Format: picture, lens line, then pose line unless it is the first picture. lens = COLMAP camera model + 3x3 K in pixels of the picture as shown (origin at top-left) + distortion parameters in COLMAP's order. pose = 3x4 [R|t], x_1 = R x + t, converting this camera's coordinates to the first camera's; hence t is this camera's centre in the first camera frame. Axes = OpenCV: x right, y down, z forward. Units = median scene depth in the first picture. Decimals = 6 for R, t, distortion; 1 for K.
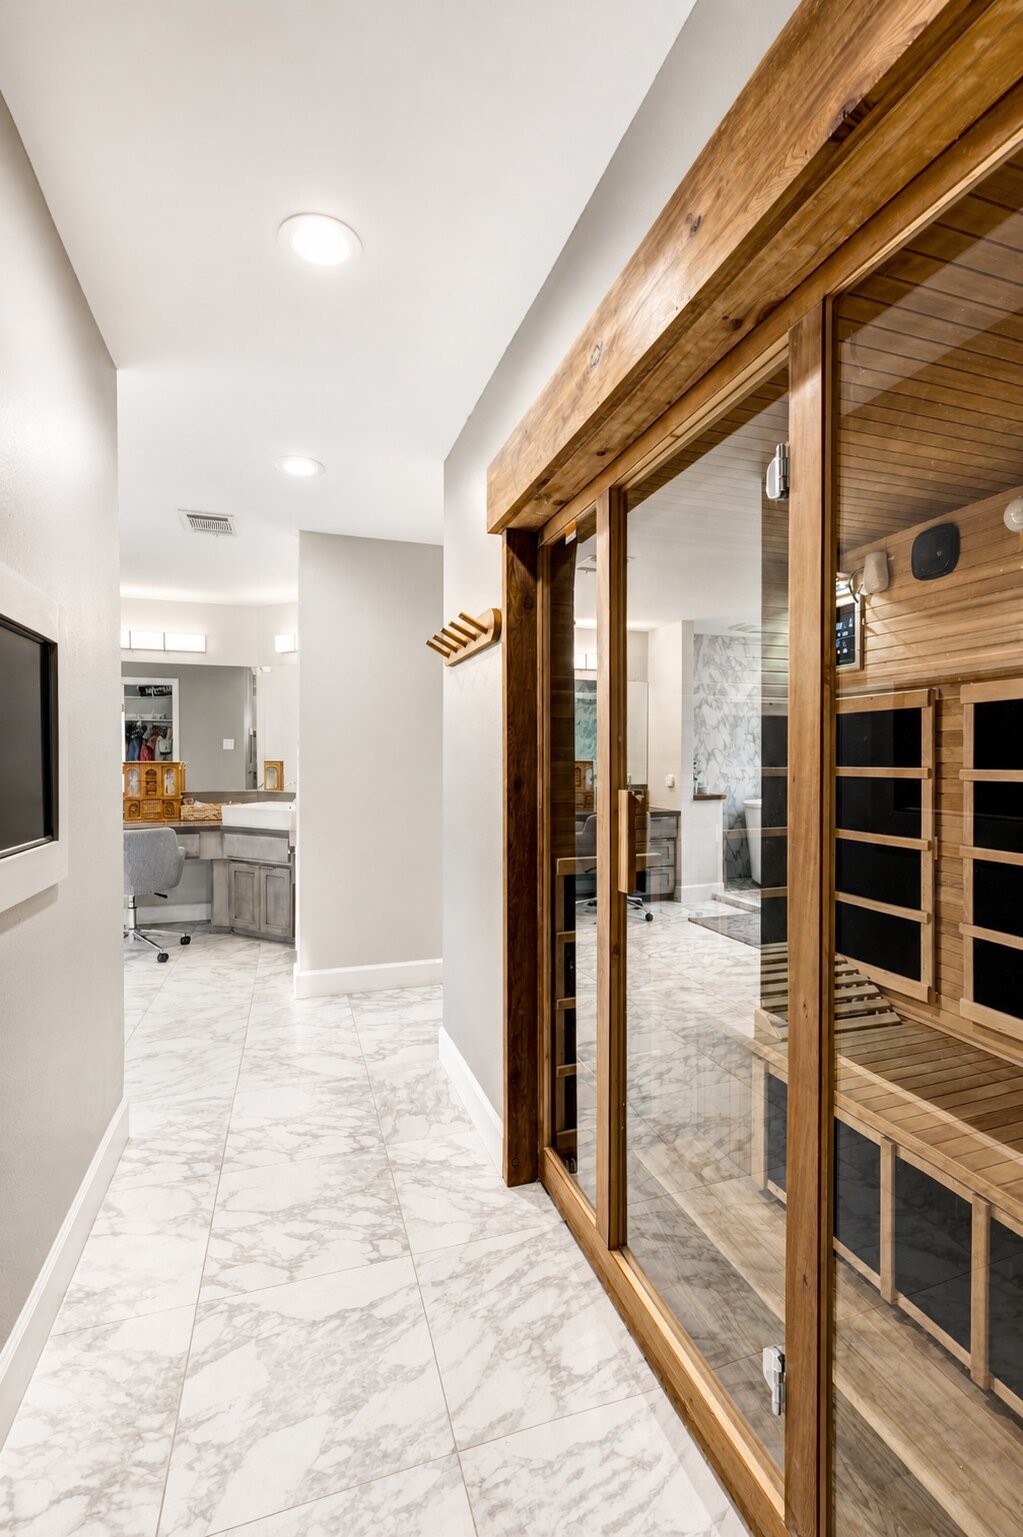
lens RADIAL K [[643.6, 0, 508.3], [0, 643.6, 751.8], [0, 0, 1]] dist [0.001309, -0.000164]
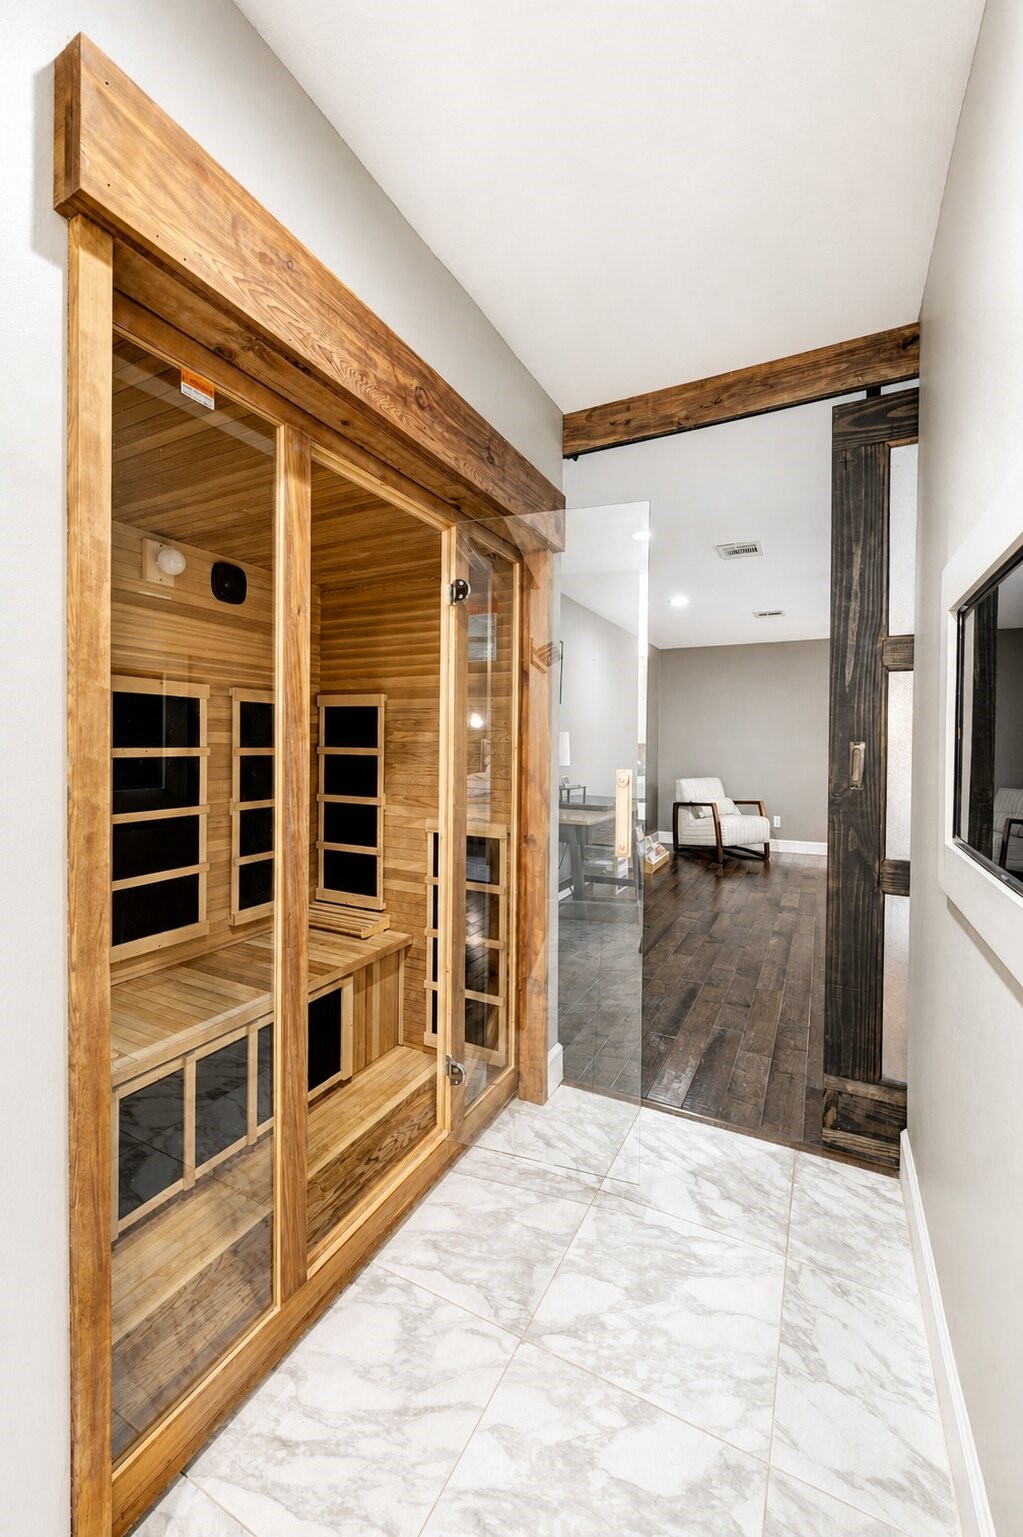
lens RADIAL K [[643.6, 0, 508.3], [0, 643.6, 751.8], [0, 0, 1]] dist [0.001309, -0.000164]
pose [[-0.688889, -0.018109, 0.724640, -0.682356], [-0.011807, 0.999836, 0.013762, 0.008434], [-0.724770, 0.000924, -0.688990, 1.409107]]
